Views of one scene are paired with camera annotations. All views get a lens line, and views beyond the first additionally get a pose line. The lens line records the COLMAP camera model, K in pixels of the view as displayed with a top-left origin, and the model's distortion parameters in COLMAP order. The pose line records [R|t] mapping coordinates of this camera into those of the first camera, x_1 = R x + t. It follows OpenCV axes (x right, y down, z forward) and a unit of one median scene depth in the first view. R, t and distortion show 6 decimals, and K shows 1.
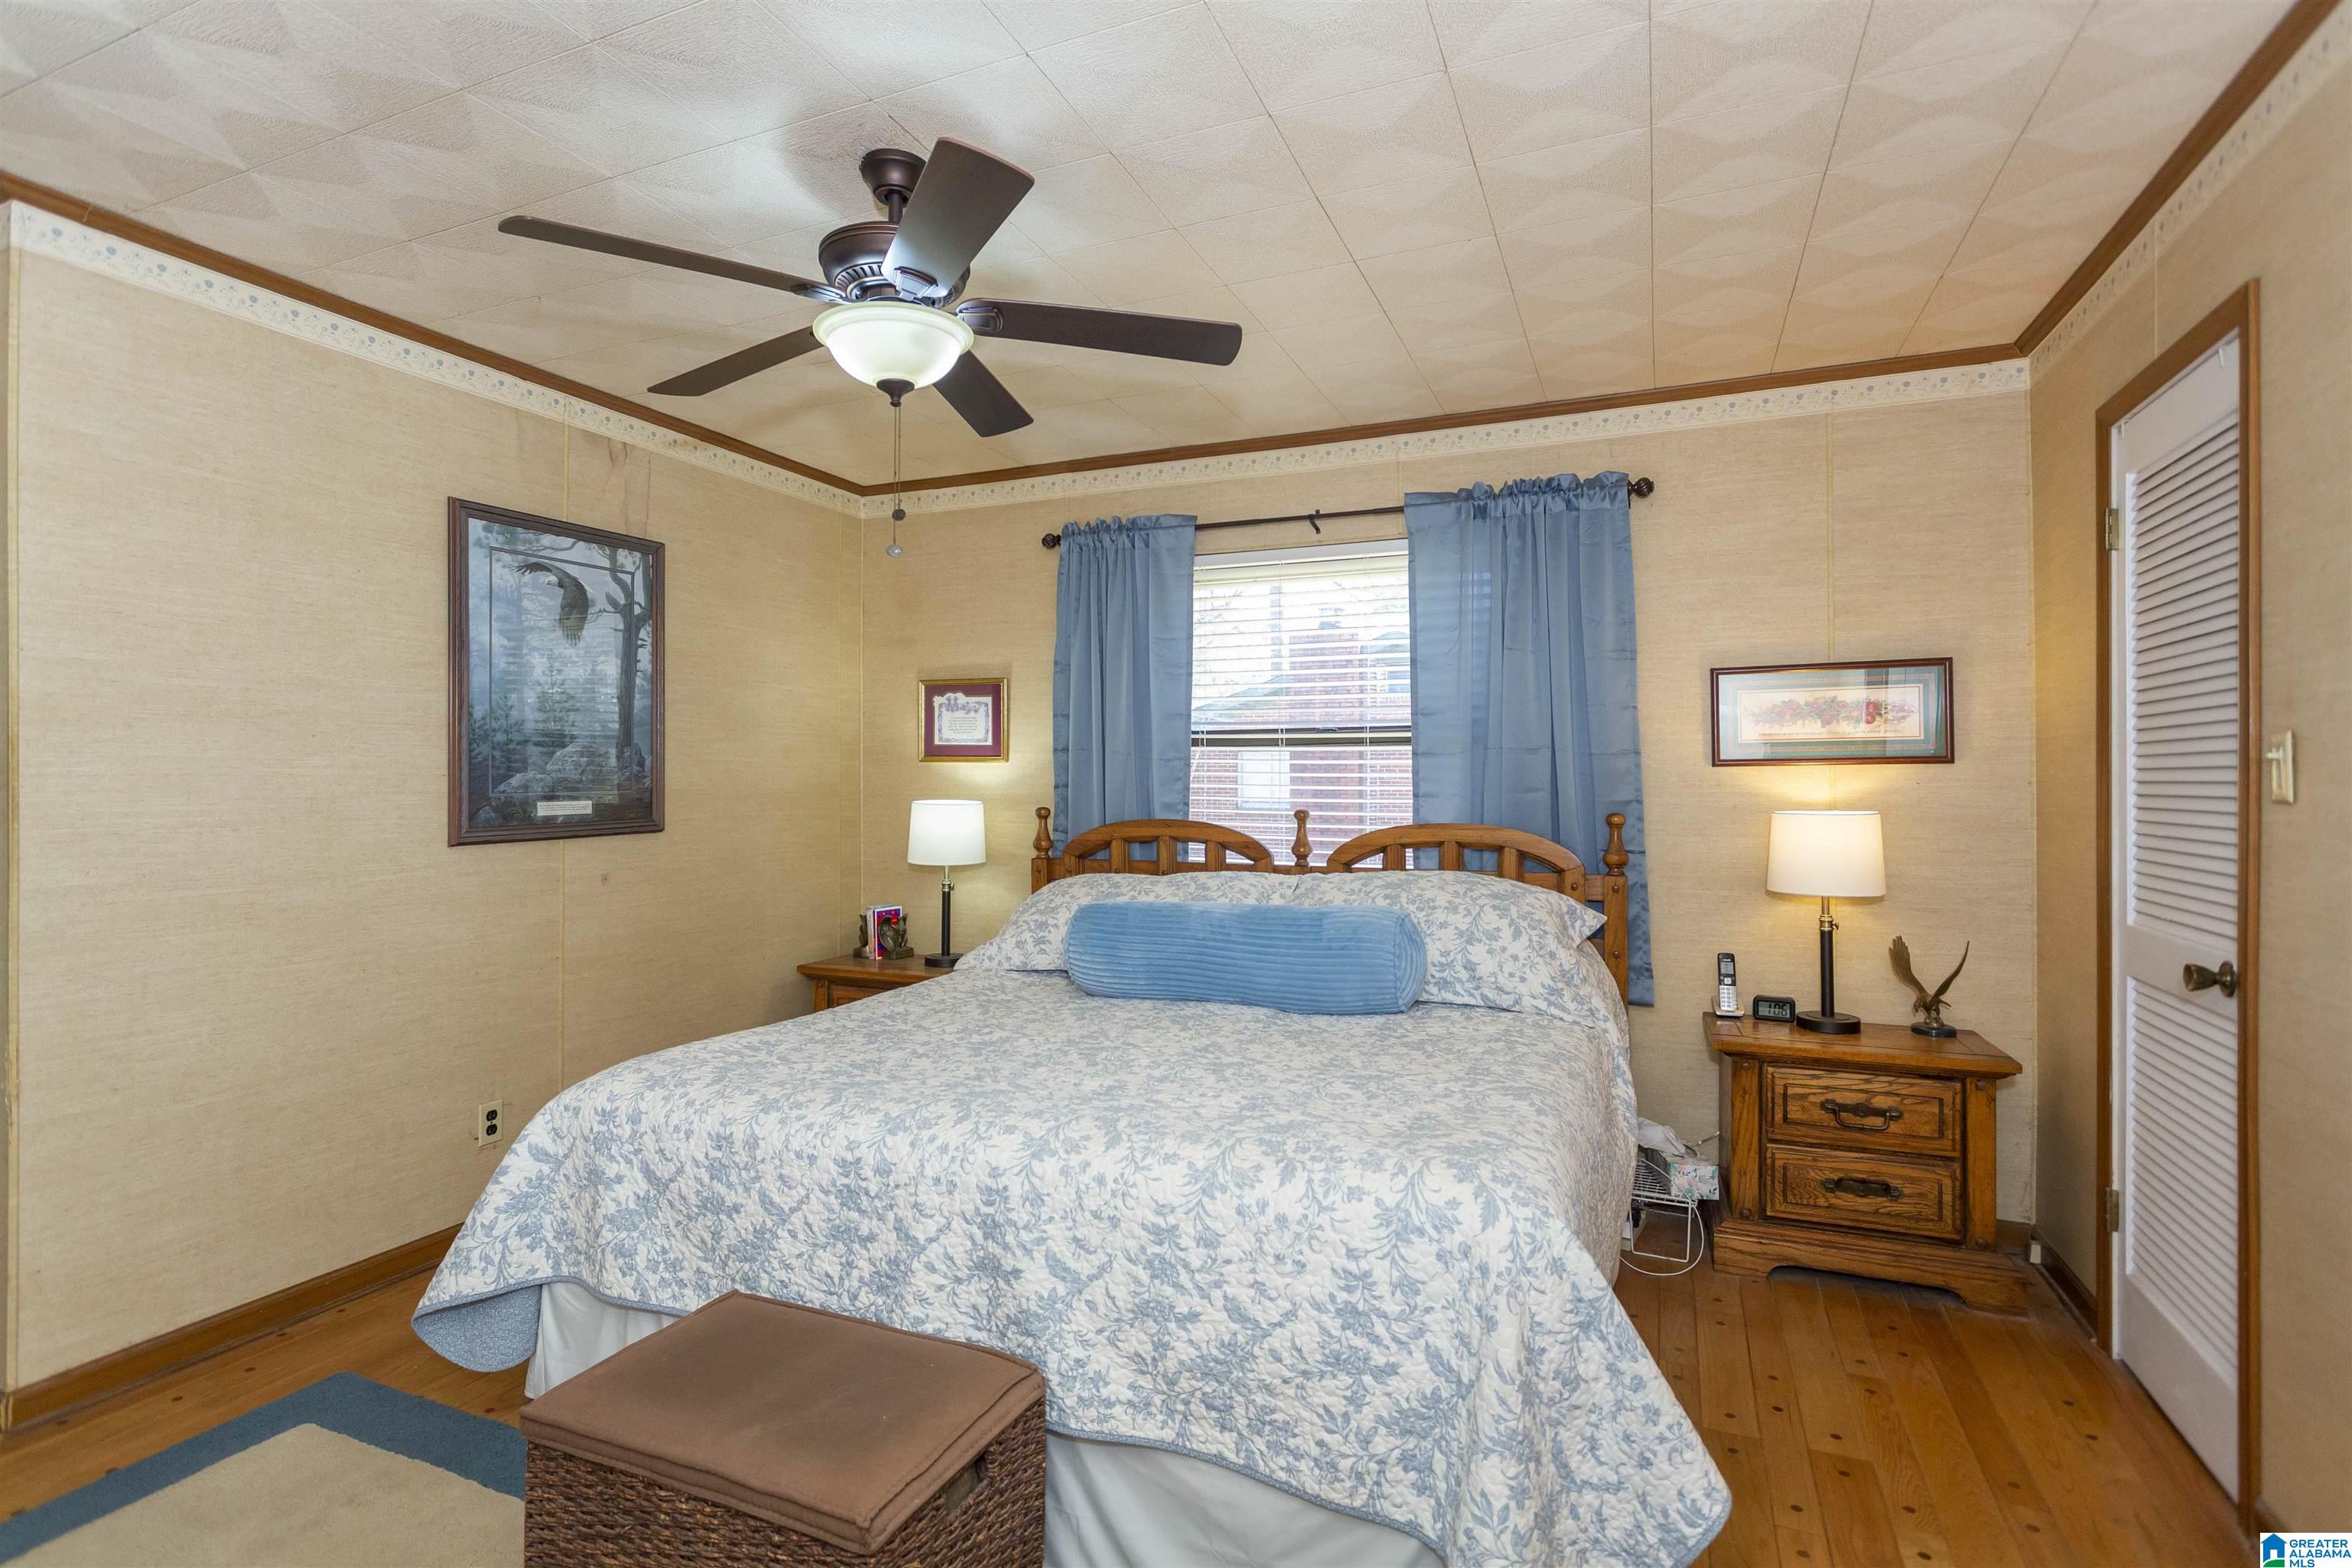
lens RADIAL K [[1123.9, 0, 1186.7], [0, 1123.9, 792.9], [0, 0, 1]] dist [-0.001766, -0.000143]
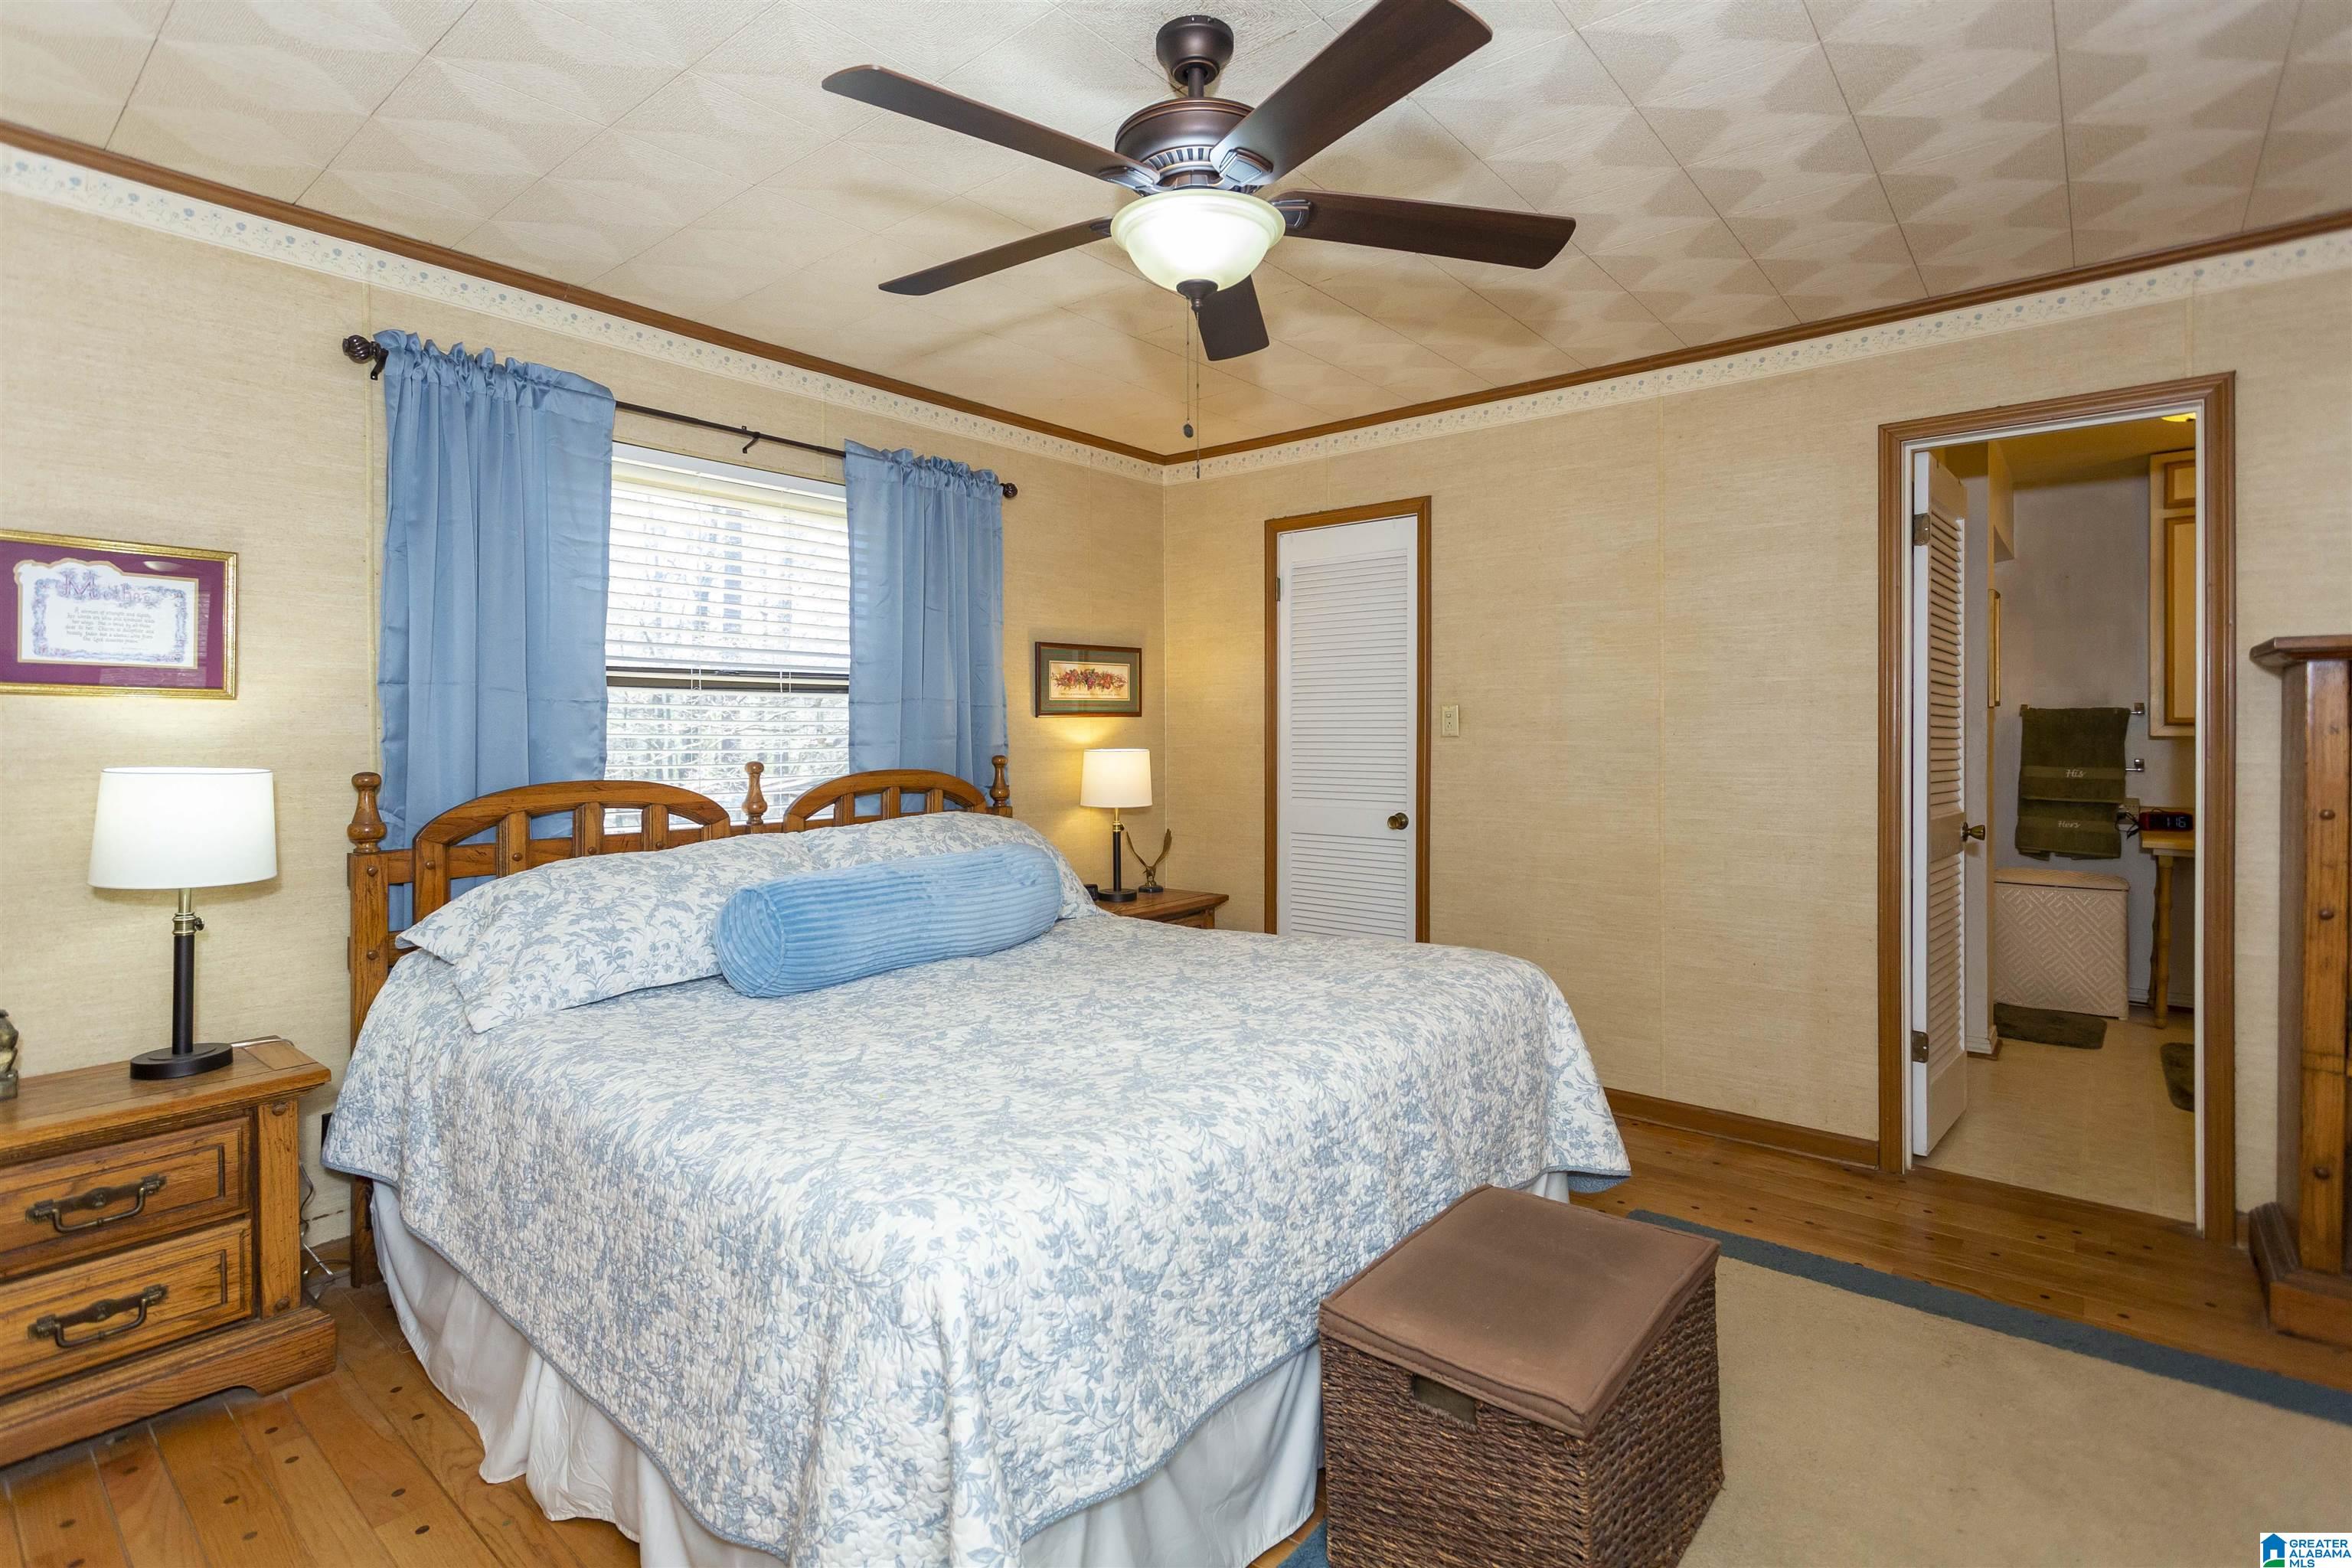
lens RADIAL K [[1121.5, 0, 1161.7], [0, 1121.5, 766.9], [0, 0, 1]] dist [0.004369, 0.000036]
pose [[0.305694, -0.034617, 0.951500, -0.649299], [0.009723, 0.999400, 0.033235, -0.007571], [-0.952080, -0.000908, 0.305847, 0.417635]]
